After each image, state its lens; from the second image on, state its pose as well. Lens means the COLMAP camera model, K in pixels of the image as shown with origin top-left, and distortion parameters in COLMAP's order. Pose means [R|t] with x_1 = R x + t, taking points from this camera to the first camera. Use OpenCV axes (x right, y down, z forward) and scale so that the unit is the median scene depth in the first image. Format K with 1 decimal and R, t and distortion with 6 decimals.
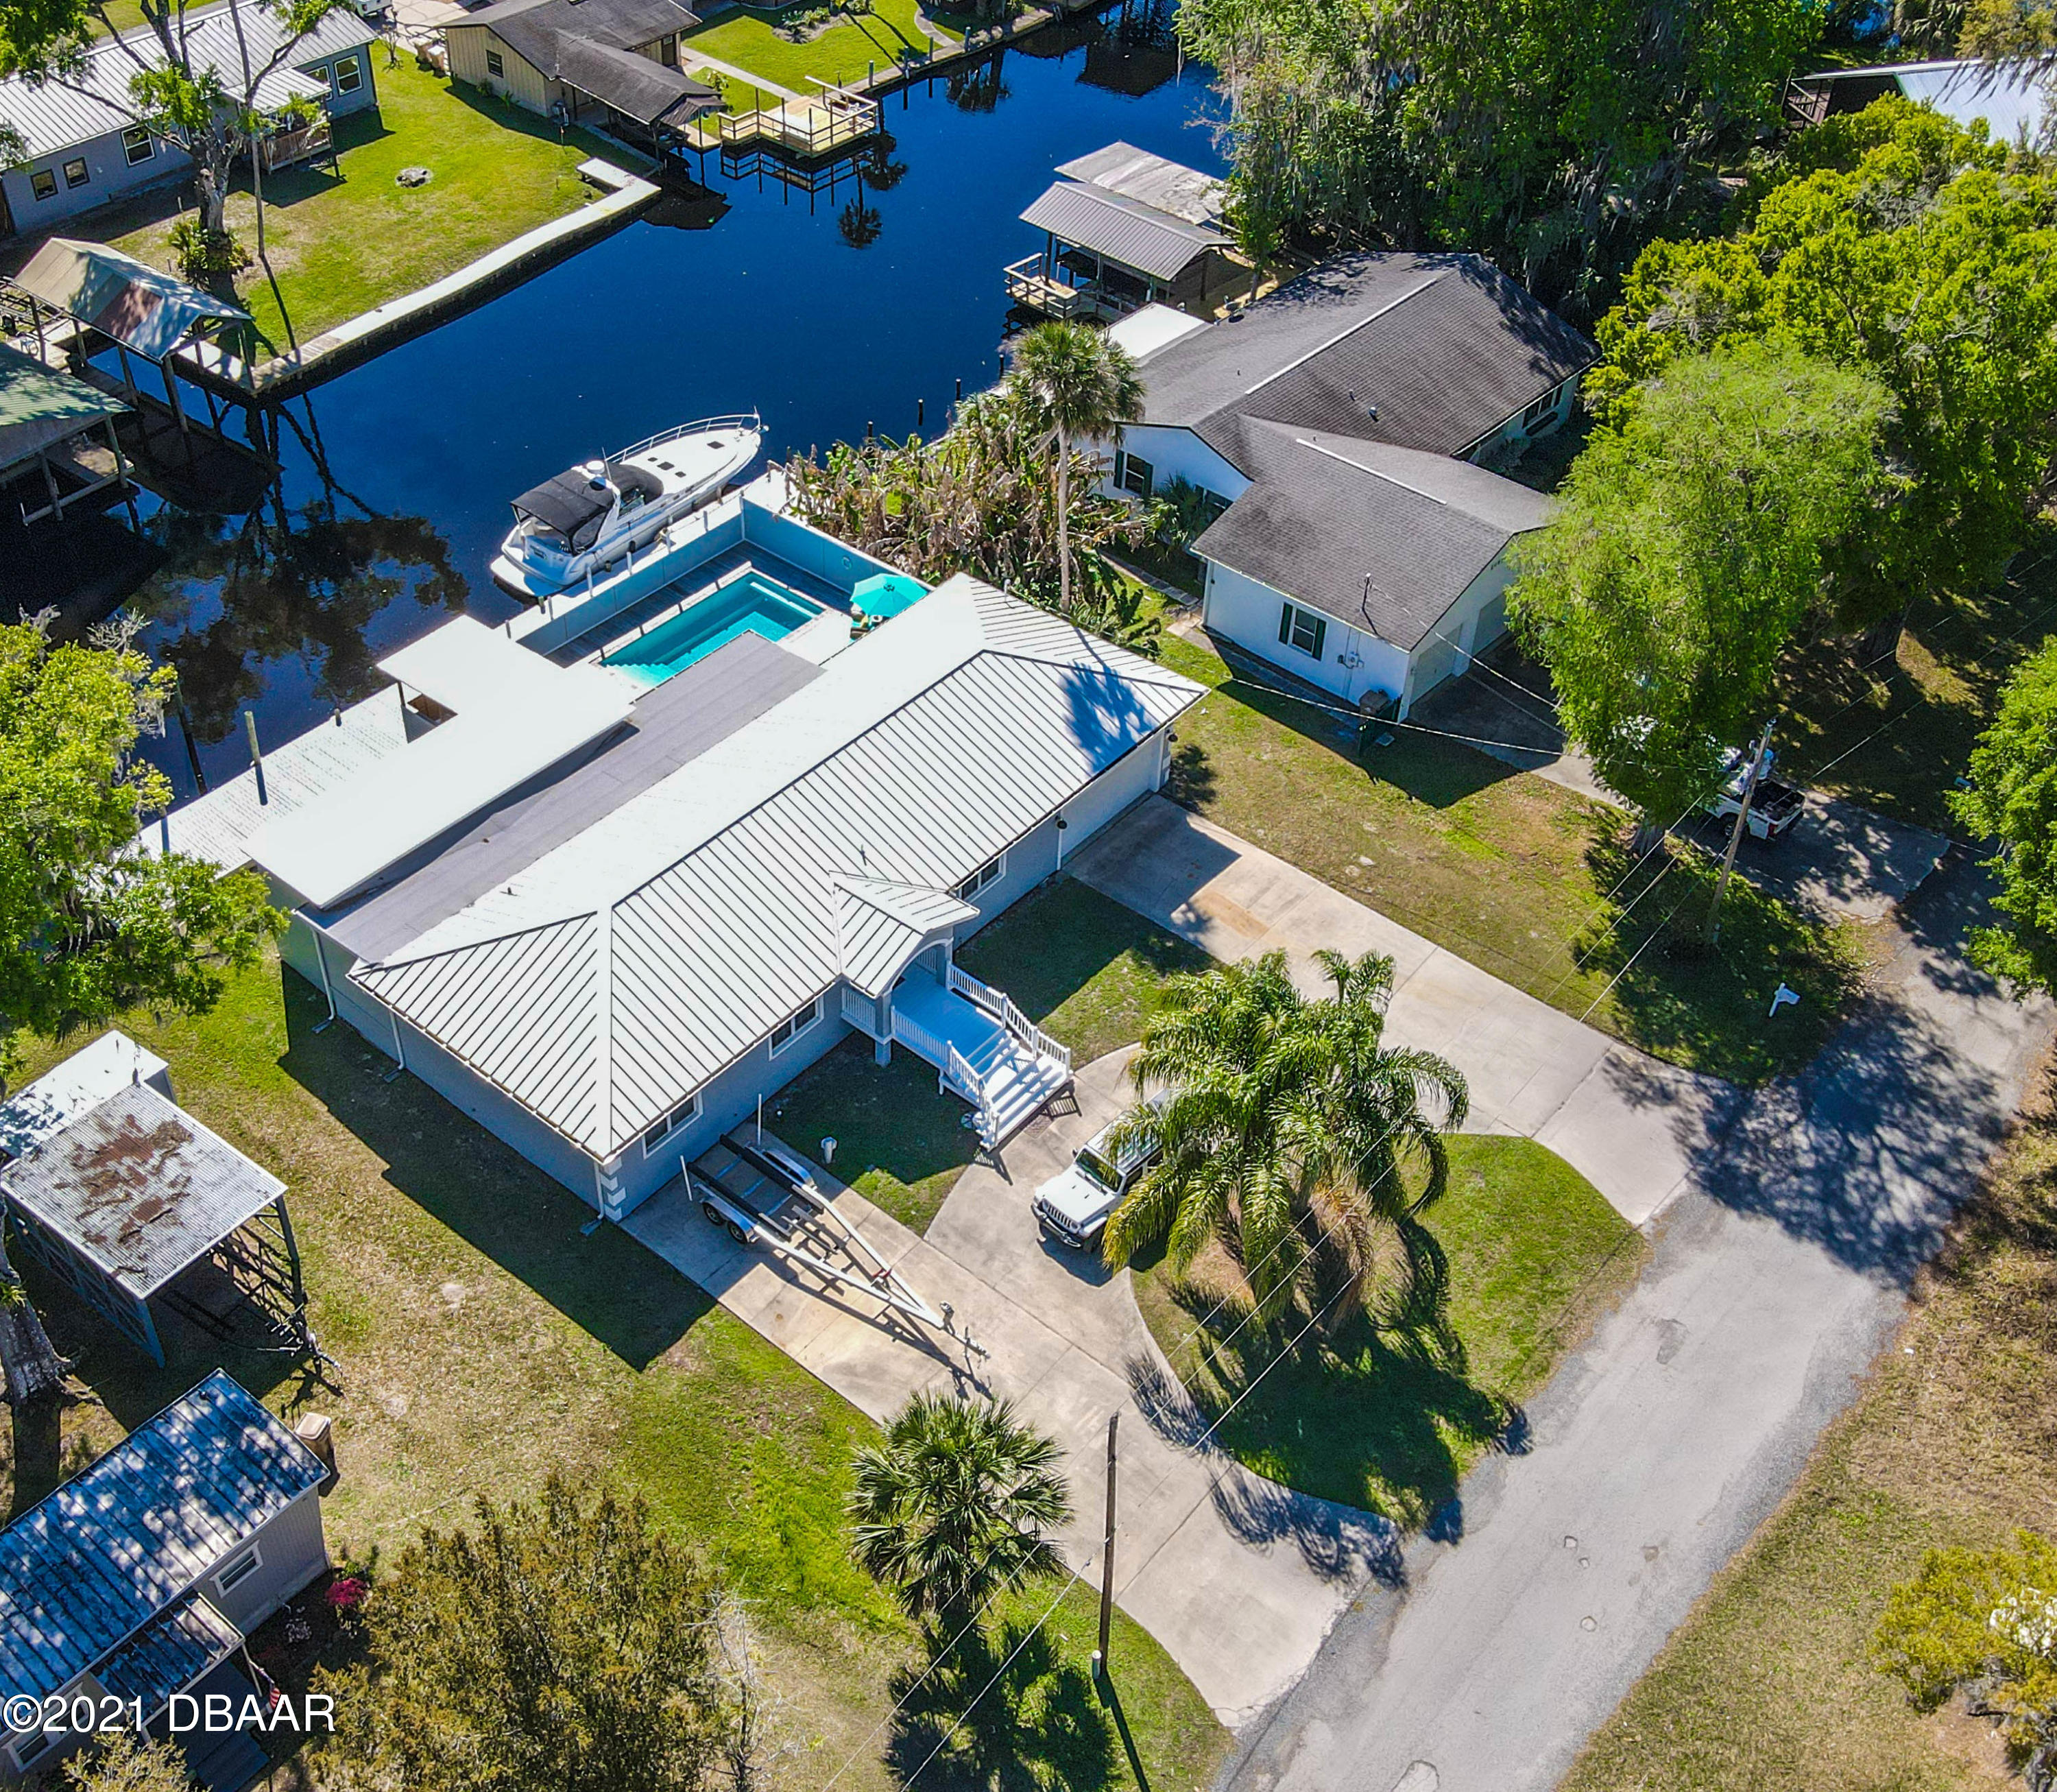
lens RADIAL K [[2274.7, 0, 912.3], [0, 2274.7, 804.6], [0, 0, 1]] dist [-0.065402, 0.234913]
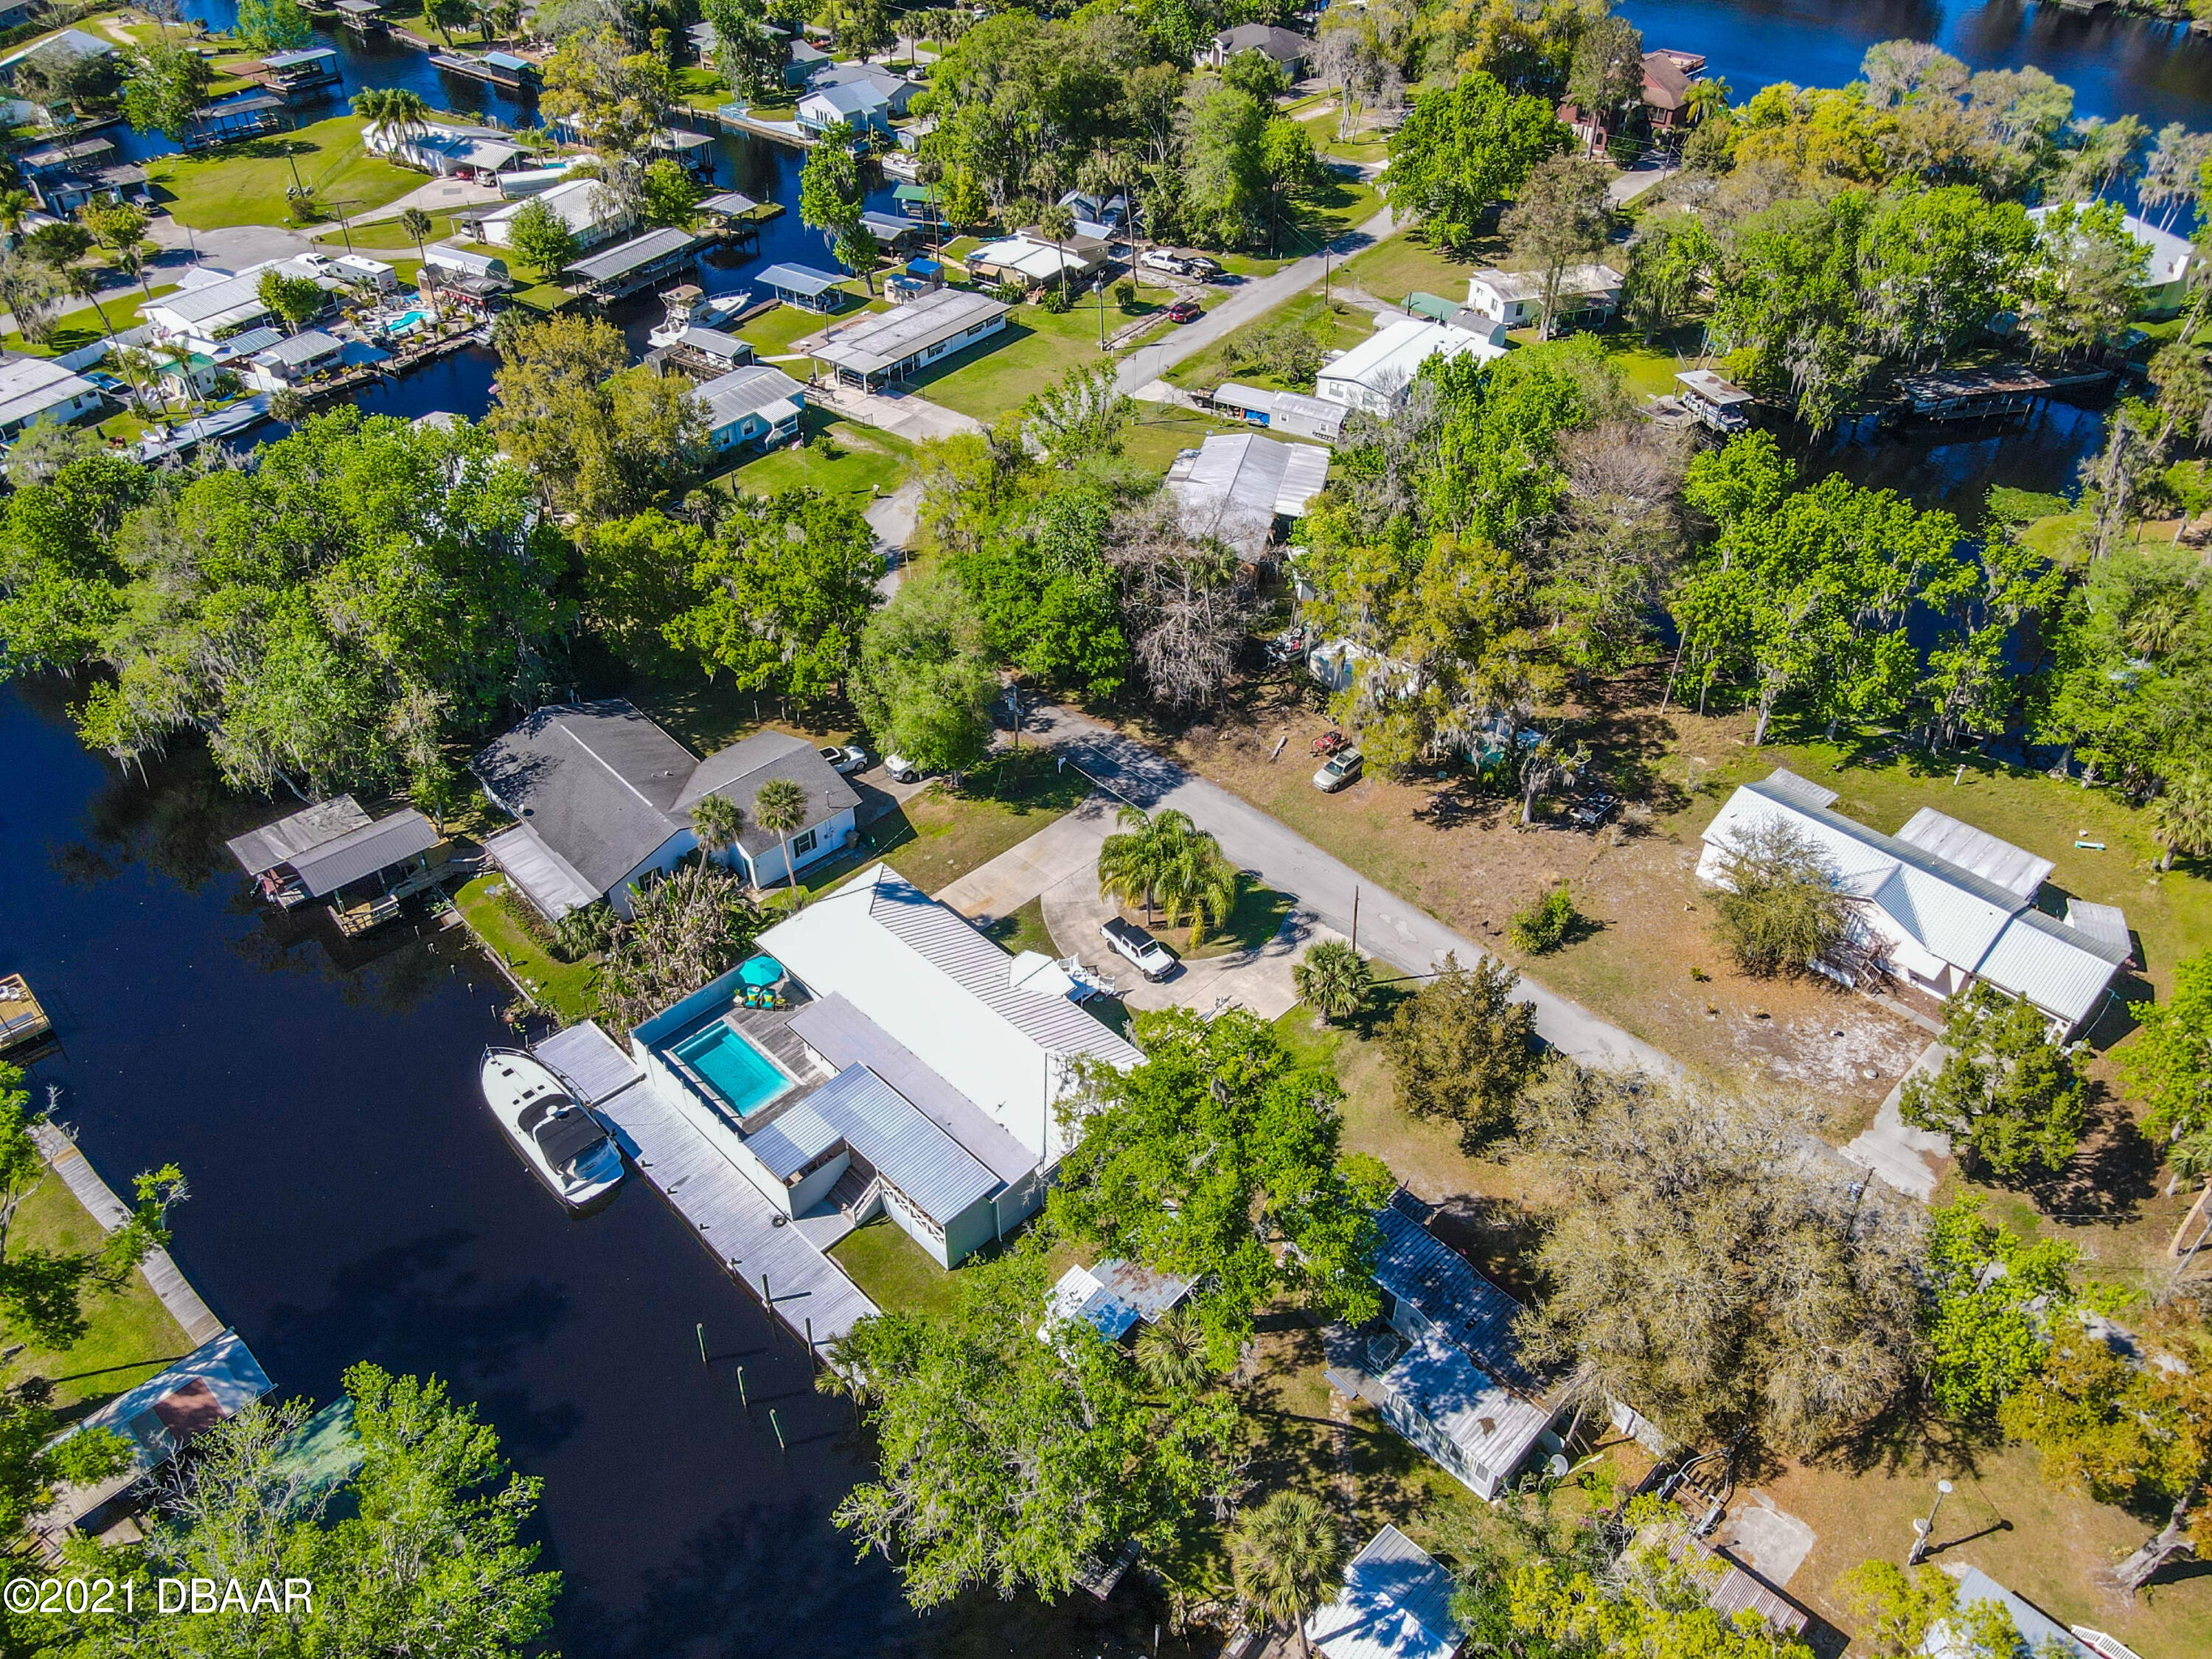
lens RADIAL K [[1620.2, 0, 1106.0], [0, 1620.2, 829.5], [0, 0, 1]] dist [-0.009533, 0.044198]
pose [[0.062600, -0.634887, 0.770065, -1.113550], [0.632476, 0.622100, 0.461481, -0.709471], [-0.772046, 0.458159, 0.440494, 0.196918]]
